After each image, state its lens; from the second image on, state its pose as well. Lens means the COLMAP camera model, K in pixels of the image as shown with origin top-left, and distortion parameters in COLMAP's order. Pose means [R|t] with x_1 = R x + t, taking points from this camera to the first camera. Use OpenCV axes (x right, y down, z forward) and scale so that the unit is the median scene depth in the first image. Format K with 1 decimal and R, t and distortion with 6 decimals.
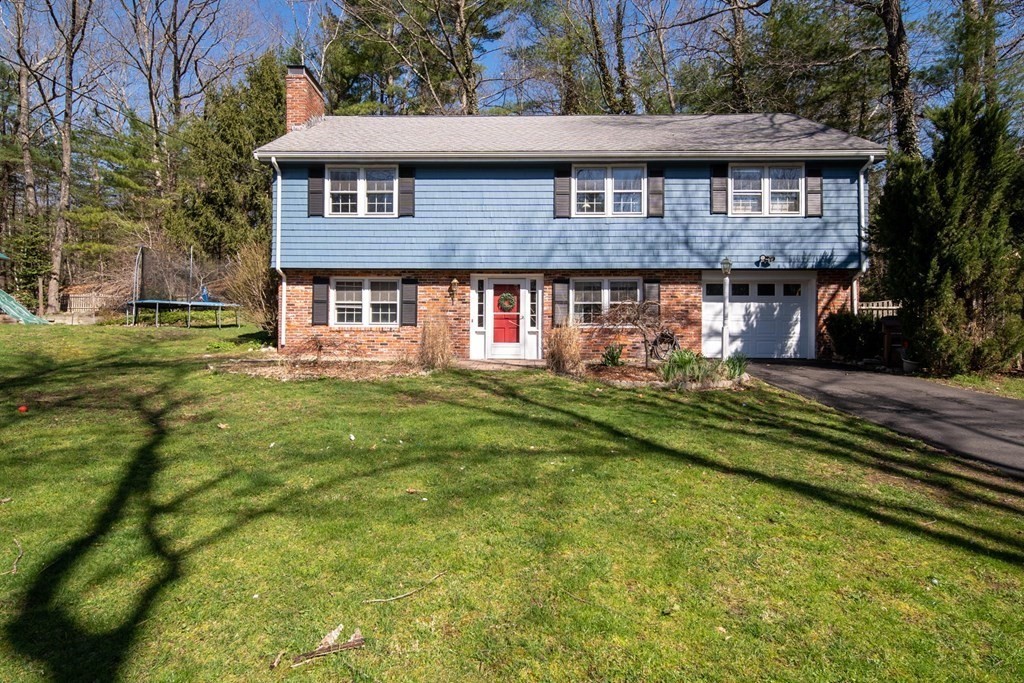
lens RADIAL K [[537.9, 0, 493.4], [0, 537.9, 340.7], [0, 0, 1]] dist [0.005016, -0.000170]
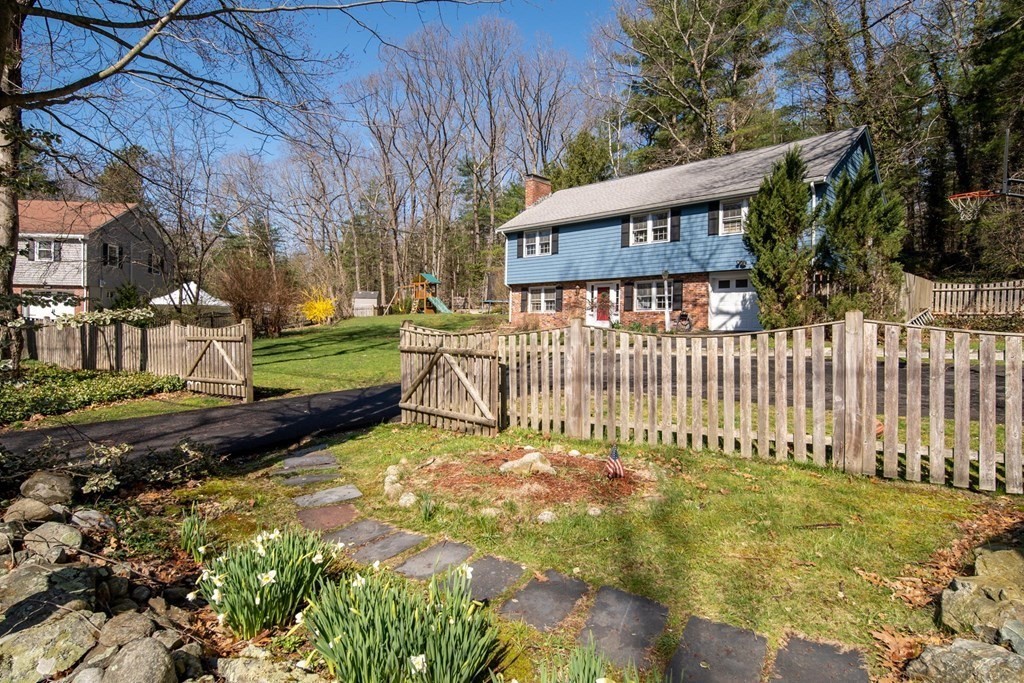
lens RADIAL K [[537.9, 0, 505.9], [0, 537.9, 337.3], [0, 0, 1]] dist [0.005016, -0.000170]
pose [[0.730110, 0.017351, -0.683109, 0.997121], [-0.005549, 0.999795, 0.019463, 0.025964], [0.683307, -0.010420, 0.730057, -0.495670]]
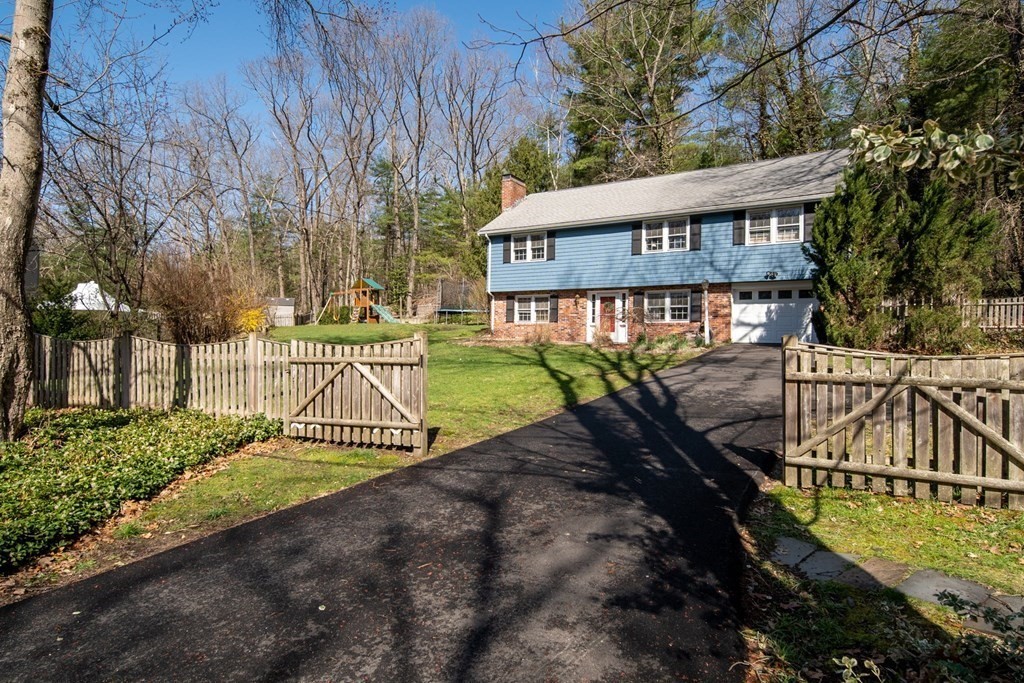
lens RADIAL K [[537.9, 0, 506.2], [0, 537.9, 341.1], [0, 0, 1]] dist [0.005016, -0.000170]
pose [[0.863426, 0.007959, -0.504413, 0.592745], [-0.005568, 0.999965, 0.006246, 0.022961], [0.504445, -0.002584, 0.863440, -0.582532]]
